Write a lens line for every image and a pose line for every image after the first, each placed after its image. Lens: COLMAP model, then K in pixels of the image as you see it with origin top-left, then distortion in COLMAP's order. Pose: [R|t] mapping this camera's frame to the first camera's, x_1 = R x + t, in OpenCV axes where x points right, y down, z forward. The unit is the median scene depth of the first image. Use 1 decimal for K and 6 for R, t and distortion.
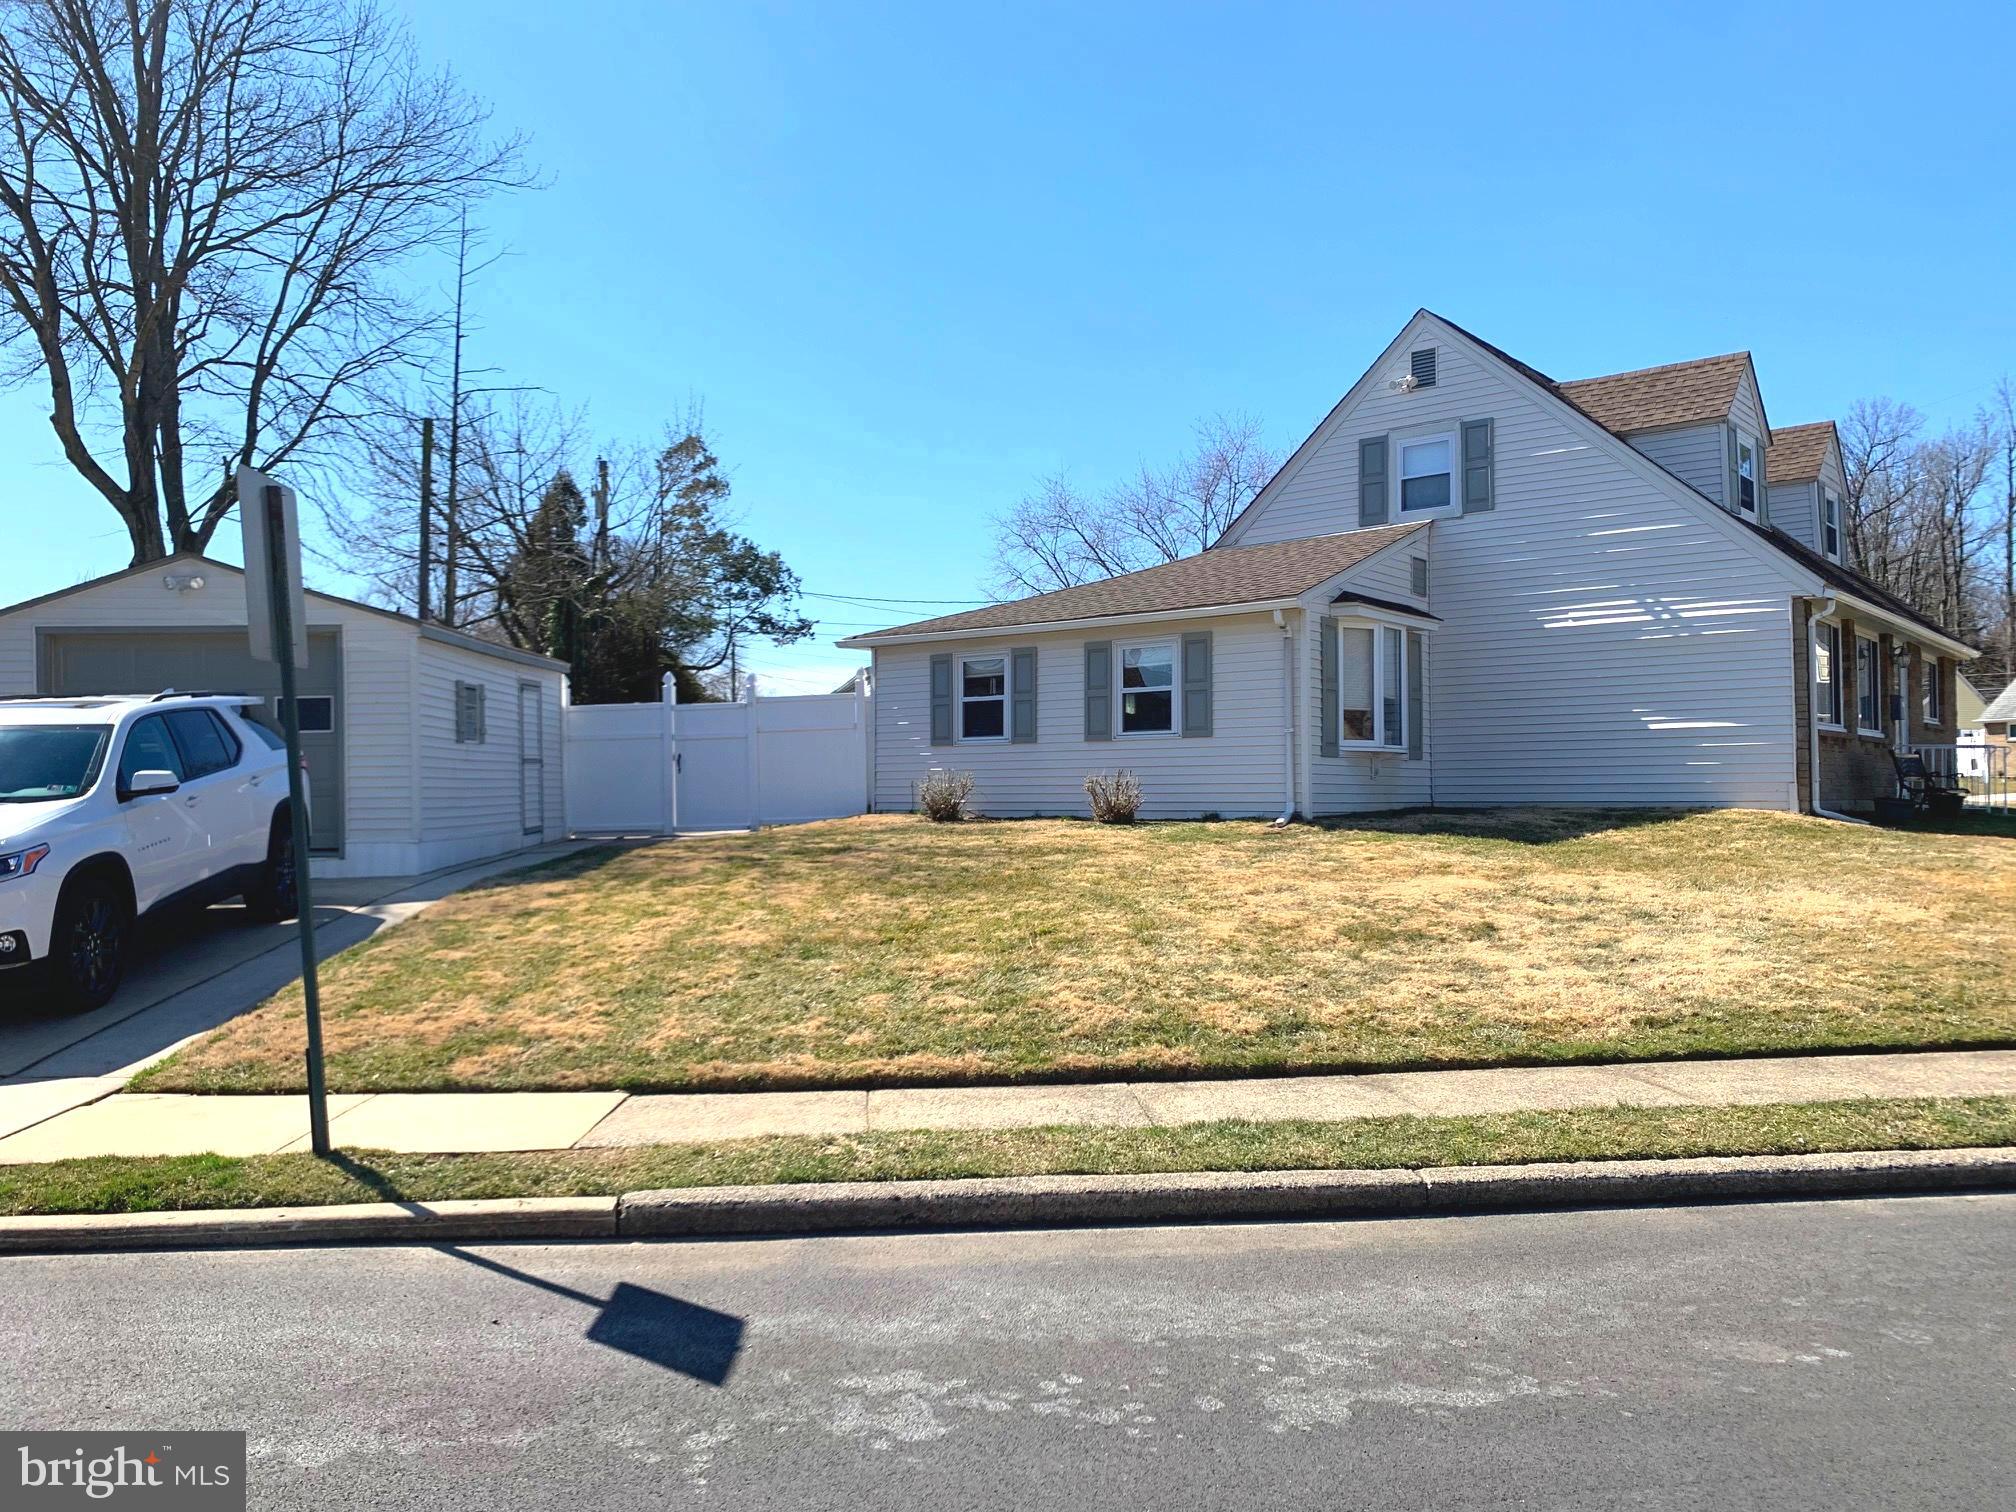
lens RADIAL K [[1600.2, 0, 971.9], [0, 1600.2, 781.3], [0, 0, 1]] dist [0.063606, -0.073391]
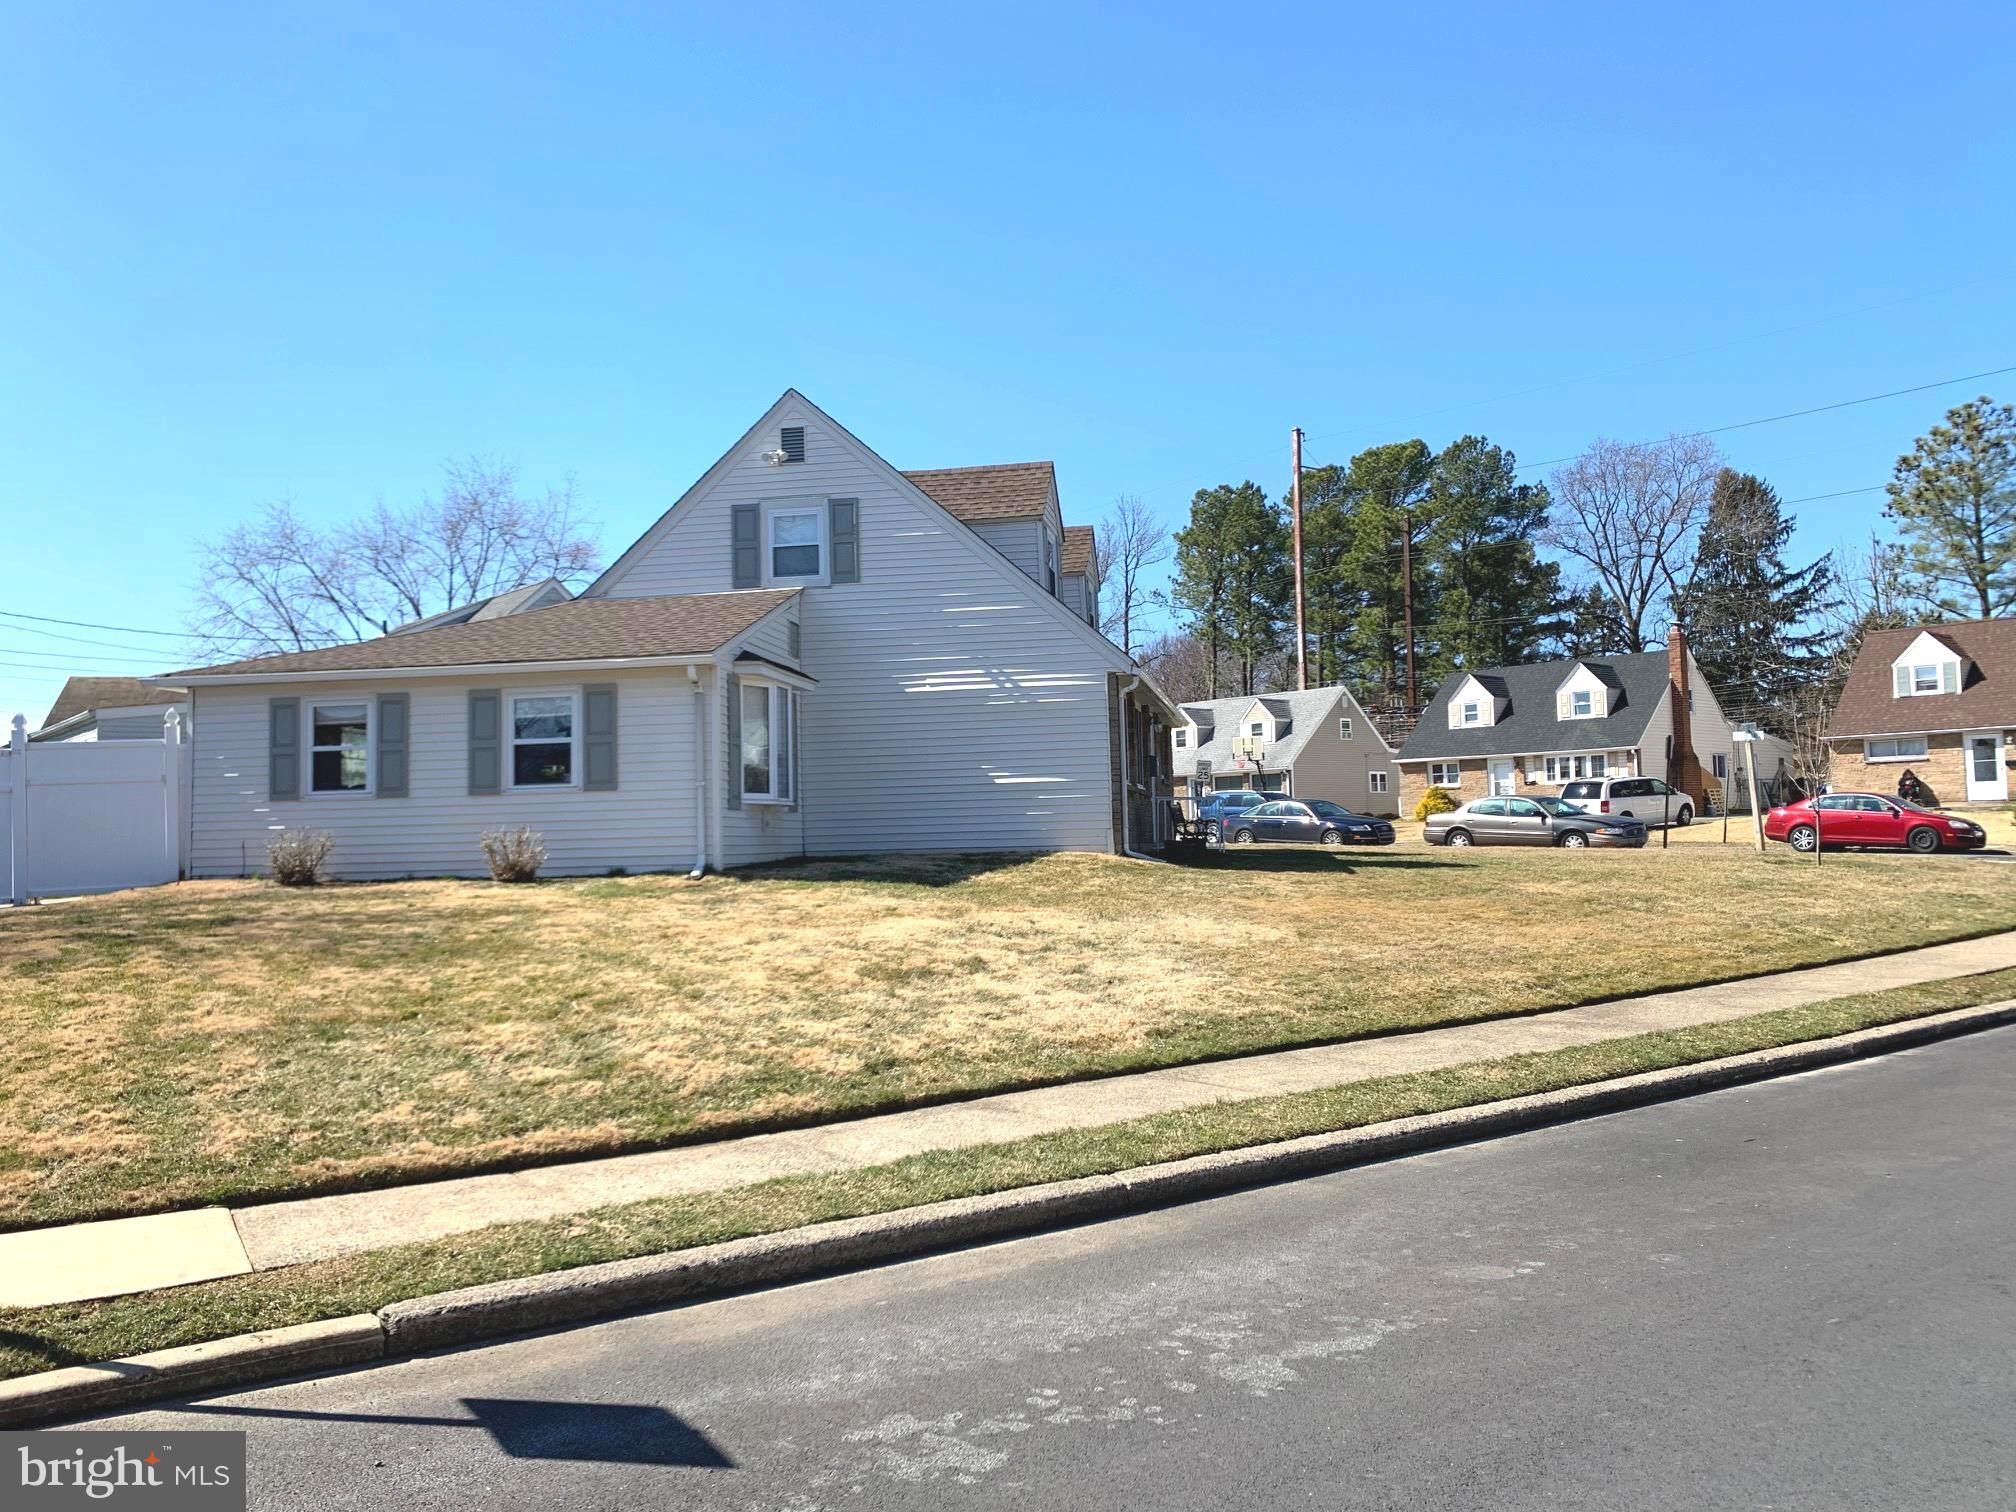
lens RADIAL K [[1600.2, 0, 1011.4], [0, 1600.2, 763.1], [0, 0, 1]] dist [0.063606, -0.073391]
pose [[0.870724, 0.008087, 0.491705, -0.252307], [0.013760, 0.999073, -0.040797, -0.001482], [-0.491579, 0.042289, 0.869805, 0.032454]]
